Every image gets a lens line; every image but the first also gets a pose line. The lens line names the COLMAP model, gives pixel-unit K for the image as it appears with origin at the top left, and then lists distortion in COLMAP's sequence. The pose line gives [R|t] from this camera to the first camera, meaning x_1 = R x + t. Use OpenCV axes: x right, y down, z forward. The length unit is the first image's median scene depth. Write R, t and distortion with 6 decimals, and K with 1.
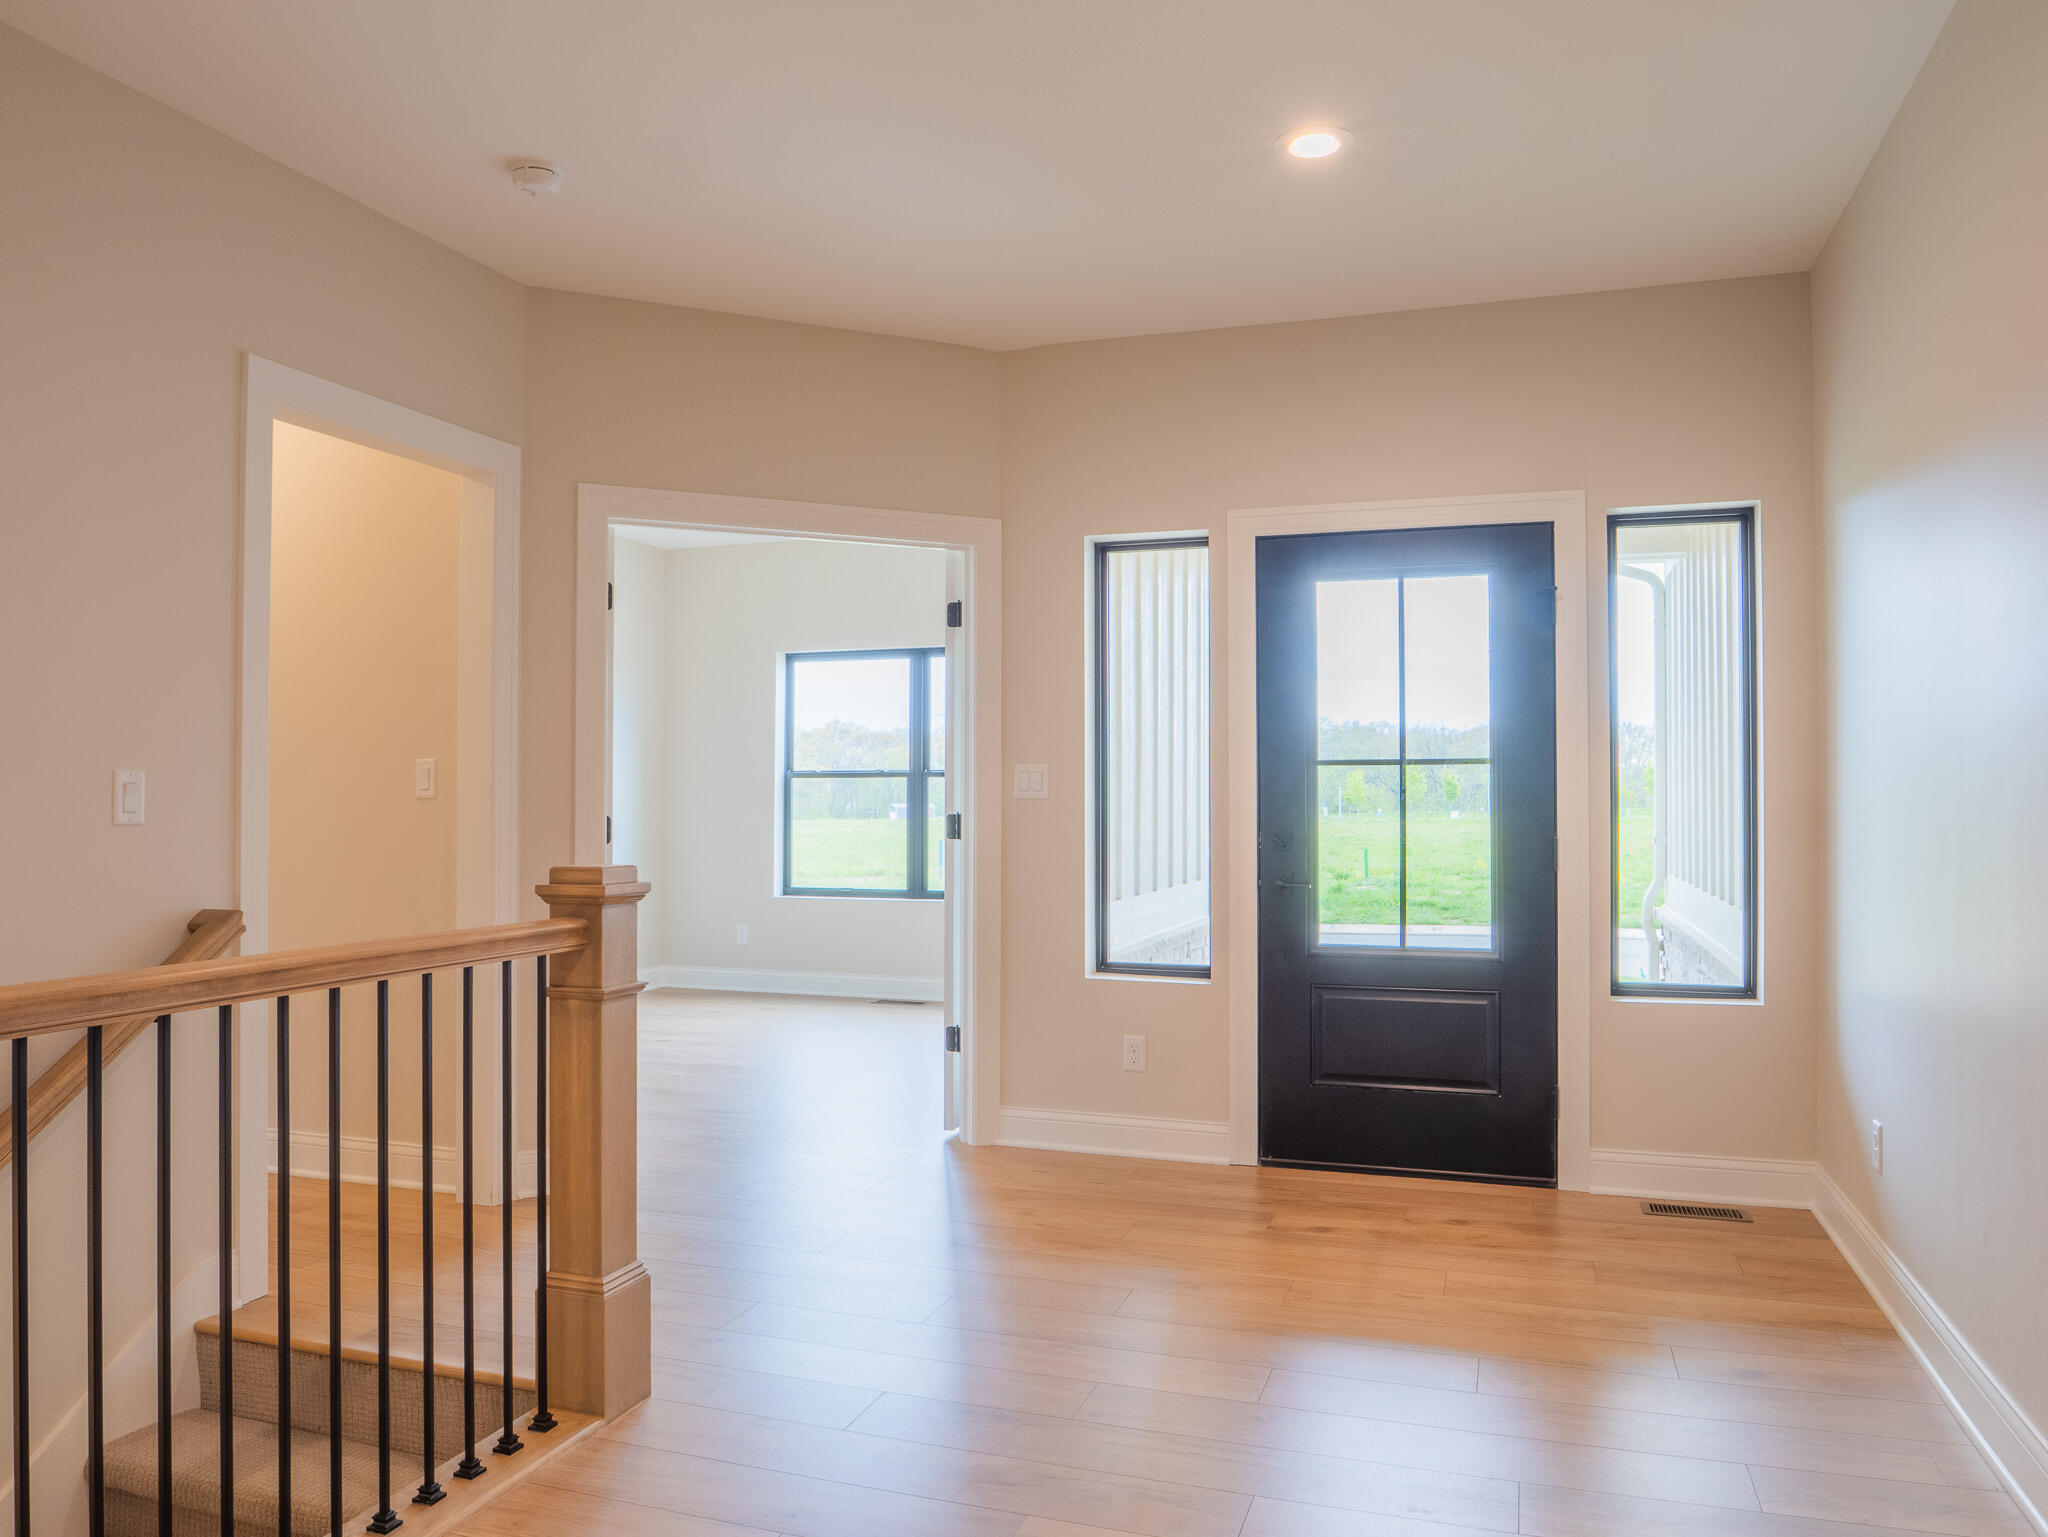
lens RADIAL K [[1482.6, 0, 1032.2], [0, 1482.6, 757.0], [0, 0, 1]] dist [-0.043586, -0.003959]
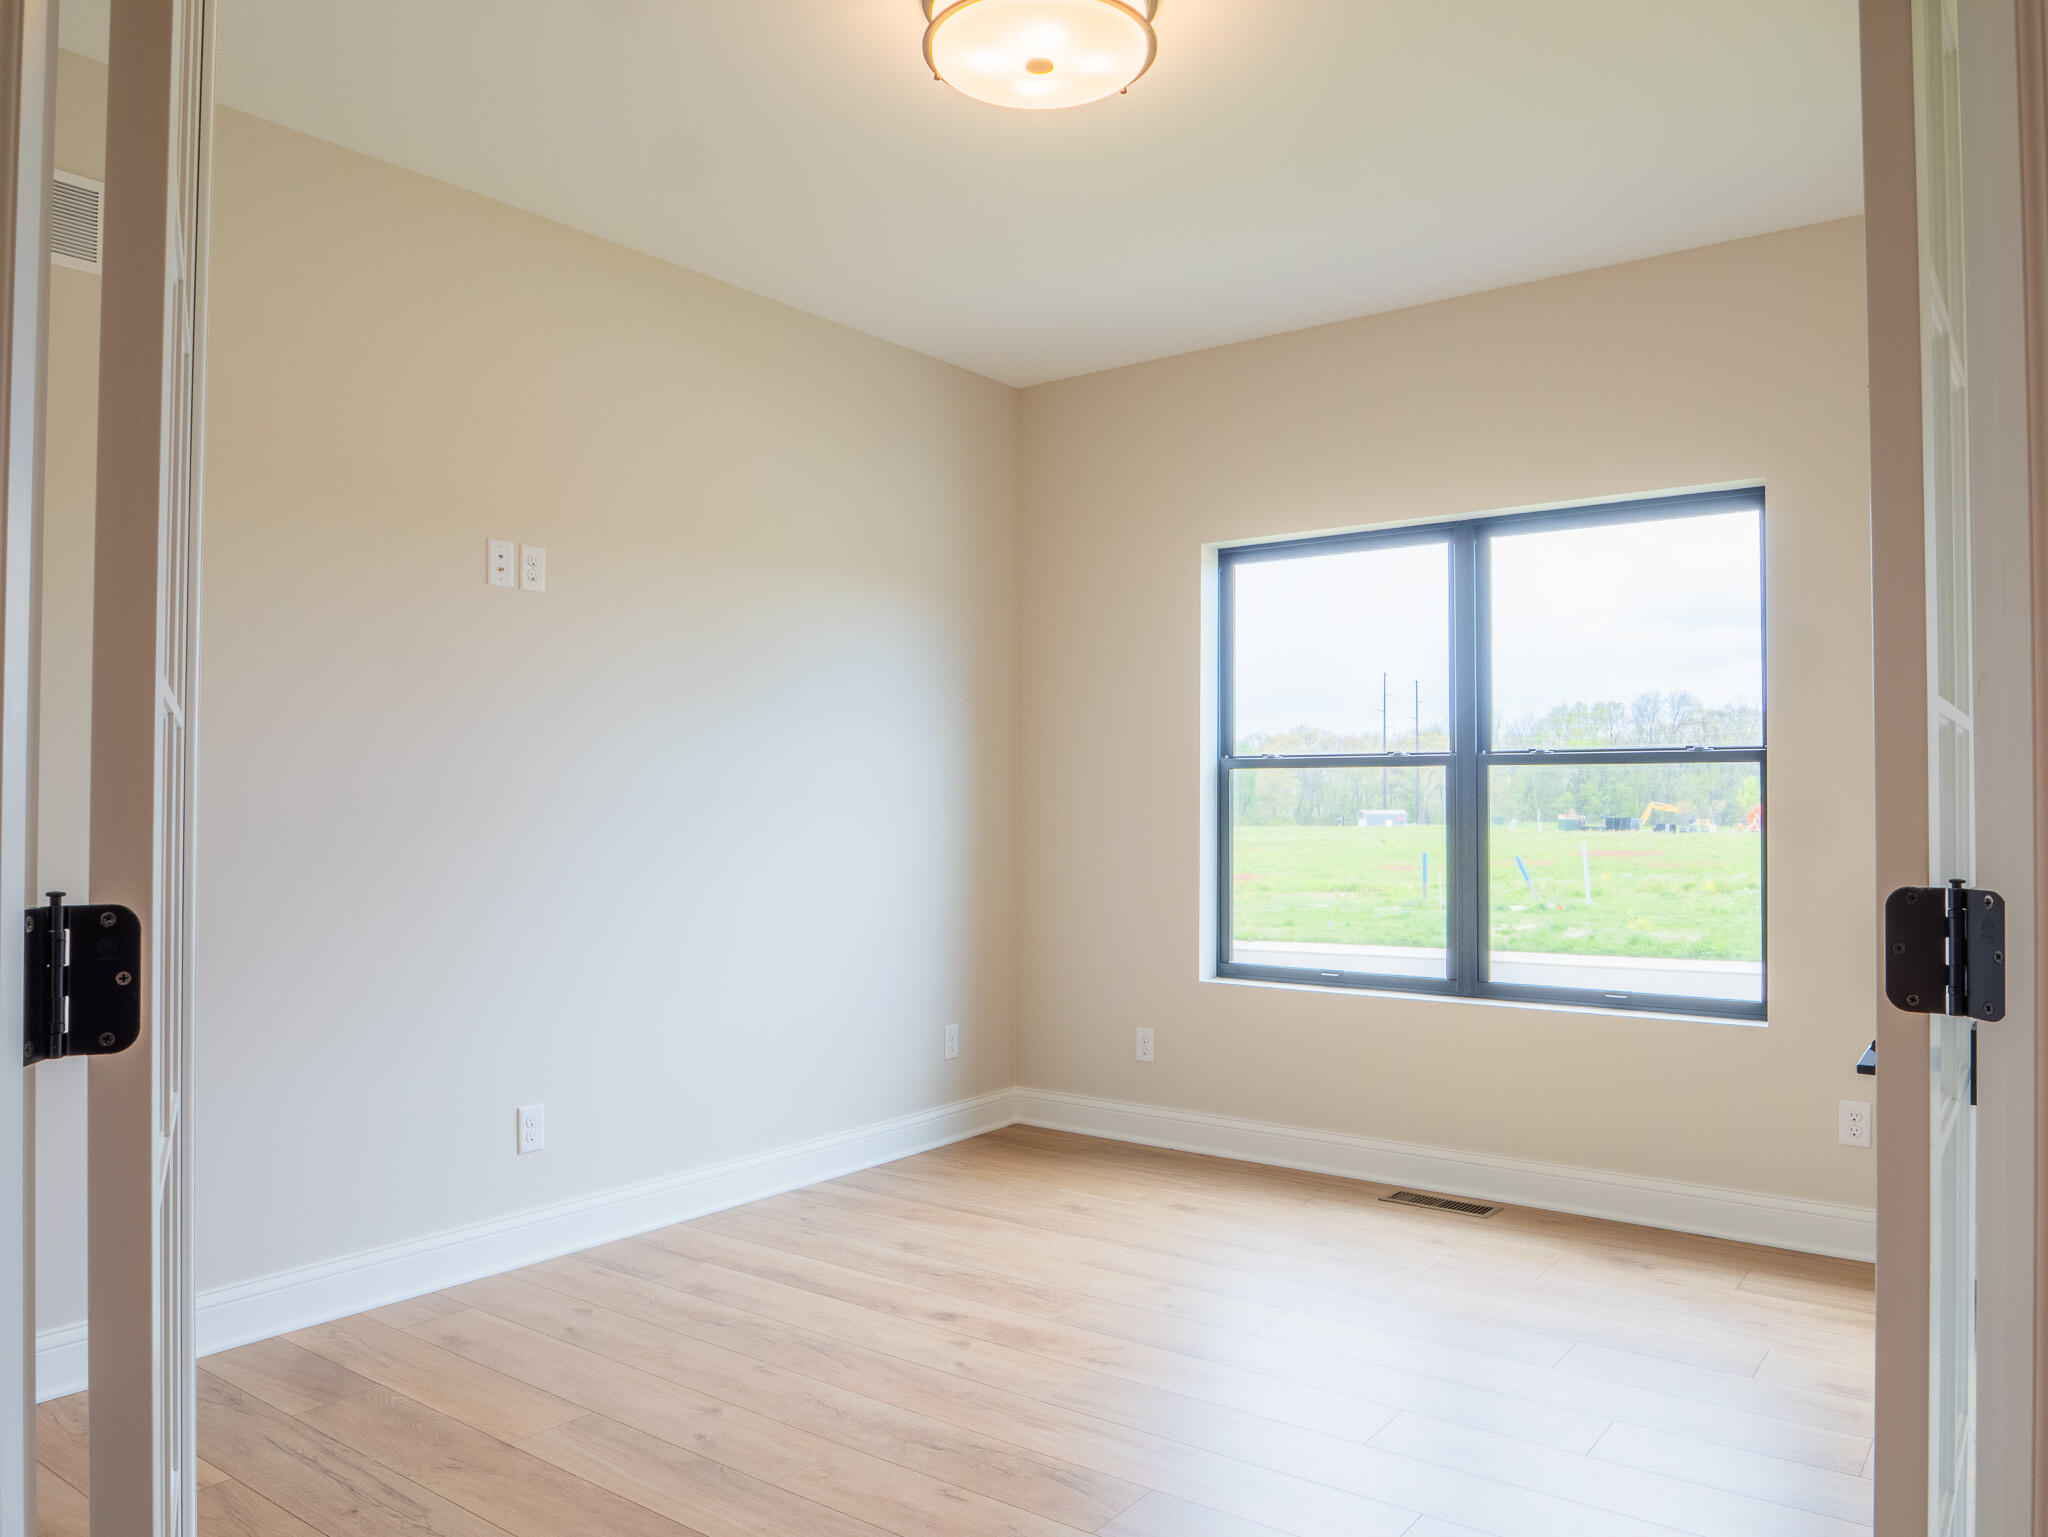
lens RADIAL K [[1482.6, 0, 1027.6], [0, 1482.6, 767.5], [0, 0, 1]] dist [-0.043586, -0.003959]
pose [[0.950805, -0.005780, -0.309737, -0.062069], [0.006714, 0.999976, 0.001949, 0.012147], [0.309718, -0.003933, 0.950820, 0.444188]]
